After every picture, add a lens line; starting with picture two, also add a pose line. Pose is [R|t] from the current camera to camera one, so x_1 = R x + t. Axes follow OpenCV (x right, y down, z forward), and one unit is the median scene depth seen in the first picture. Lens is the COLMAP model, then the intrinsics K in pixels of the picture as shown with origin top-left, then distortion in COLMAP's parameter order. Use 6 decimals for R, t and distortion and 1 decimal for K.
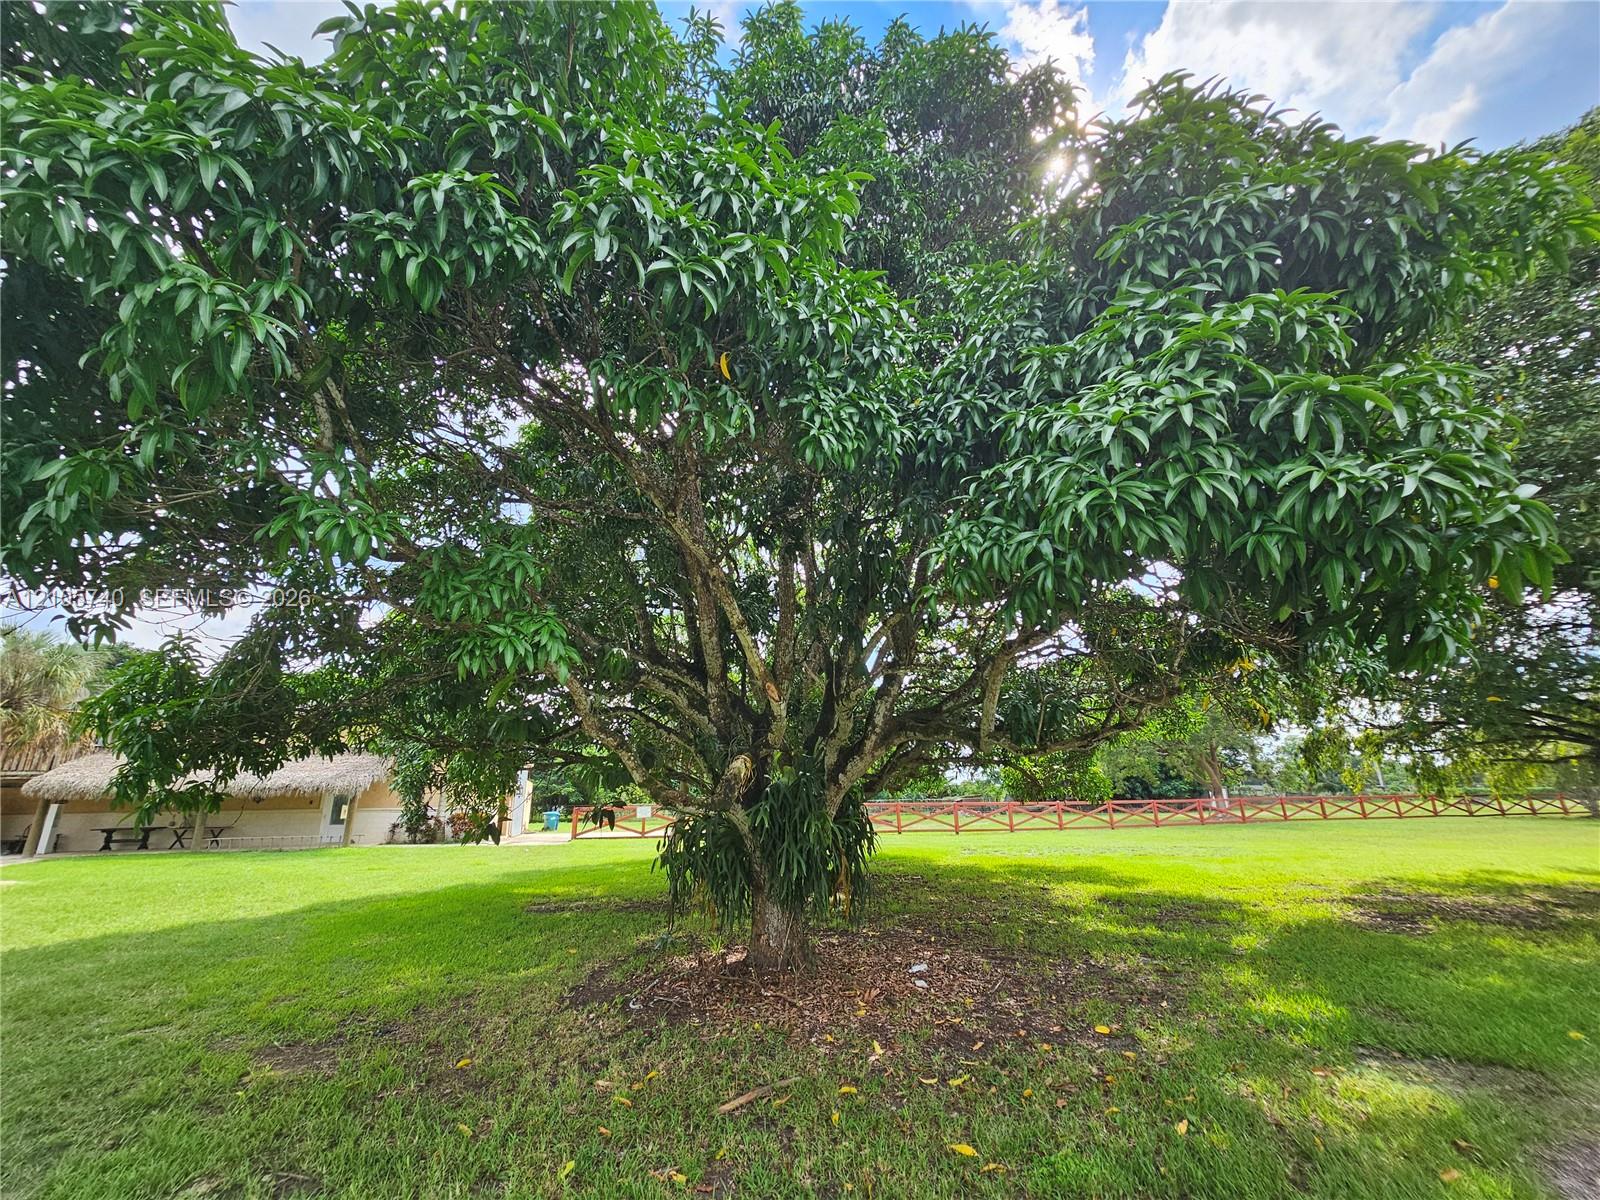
lens RADIAL K [[650.2, 0, 799.1], [0, 650.2, 593.7], [0, 0, 1]] dist [-0.000233, 0.000257]
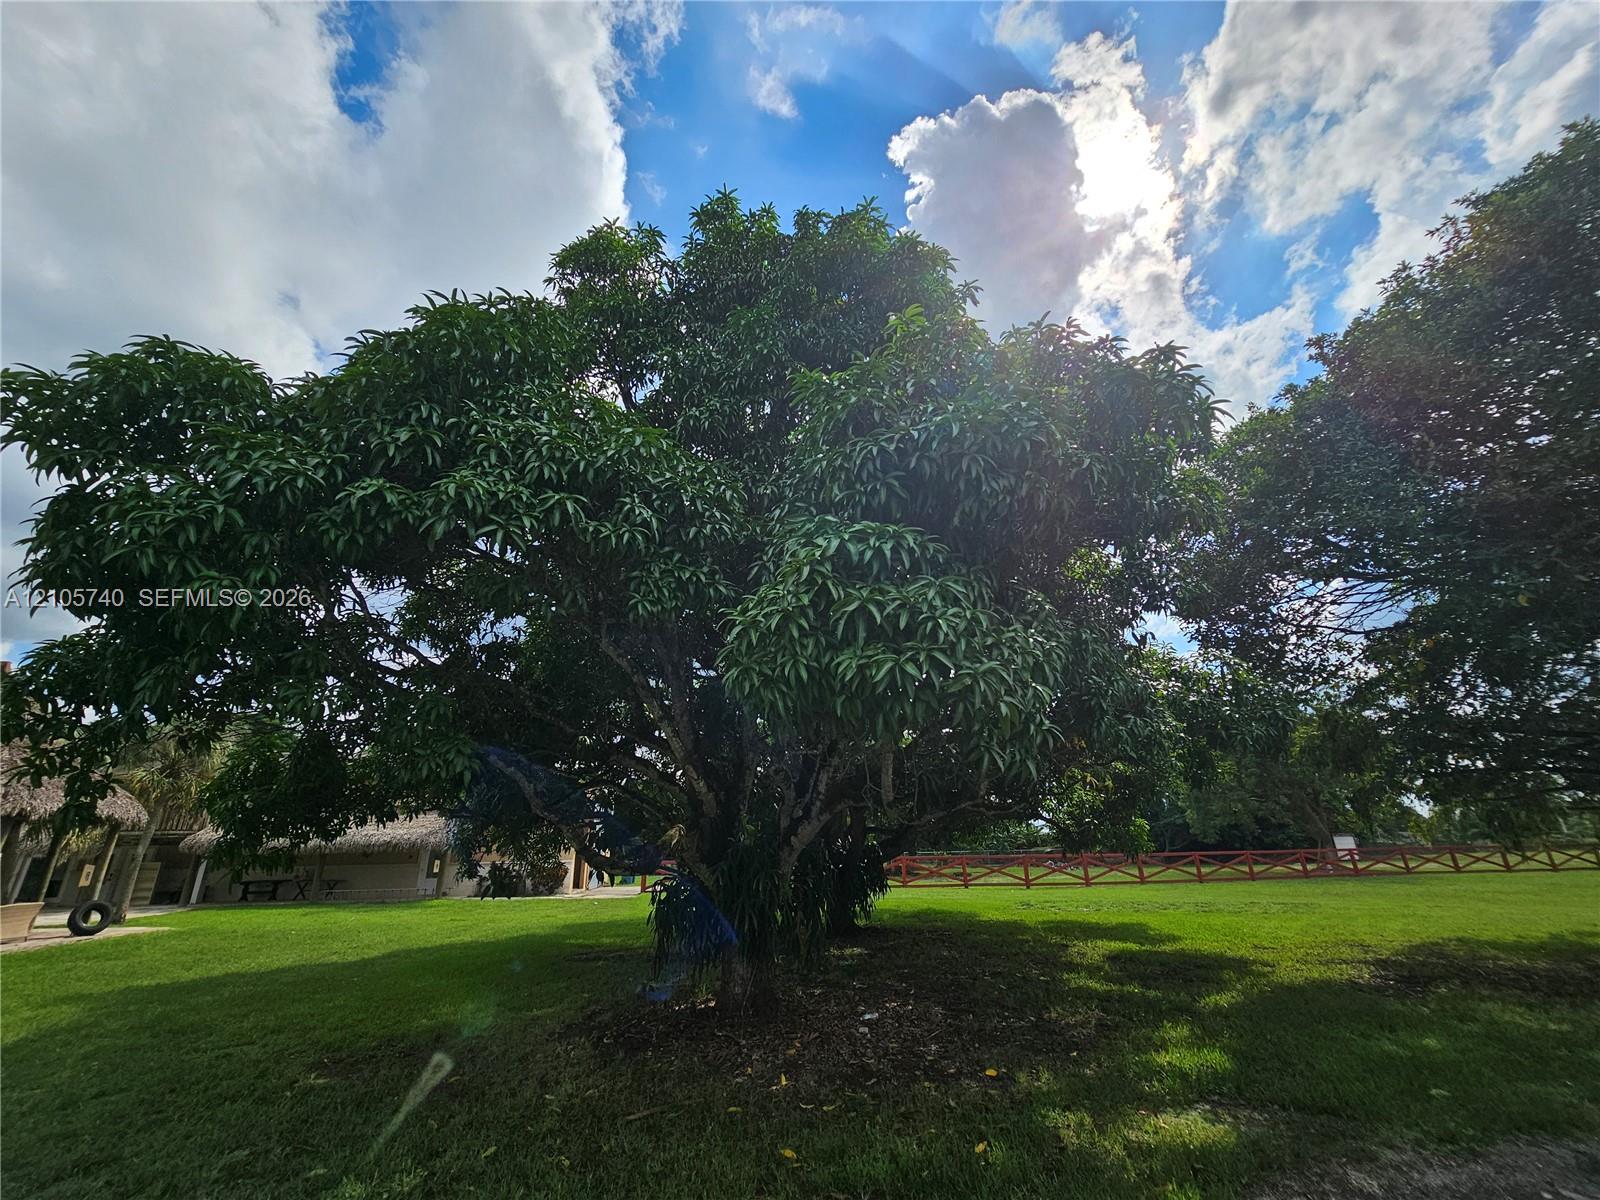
lens RADIAL K [[651.3, 0, 803.4], [0, 651.3, 591.6], [0, 0, 1]] dist [-0.001311, 0.000418]
pose [[0.991500, -0.051610, -0.119432, 0.182489], [0.042983, 0.996352, -0.073719, -0.048760], [0.122801, 0.067959, 0.990102, -0.116689]]
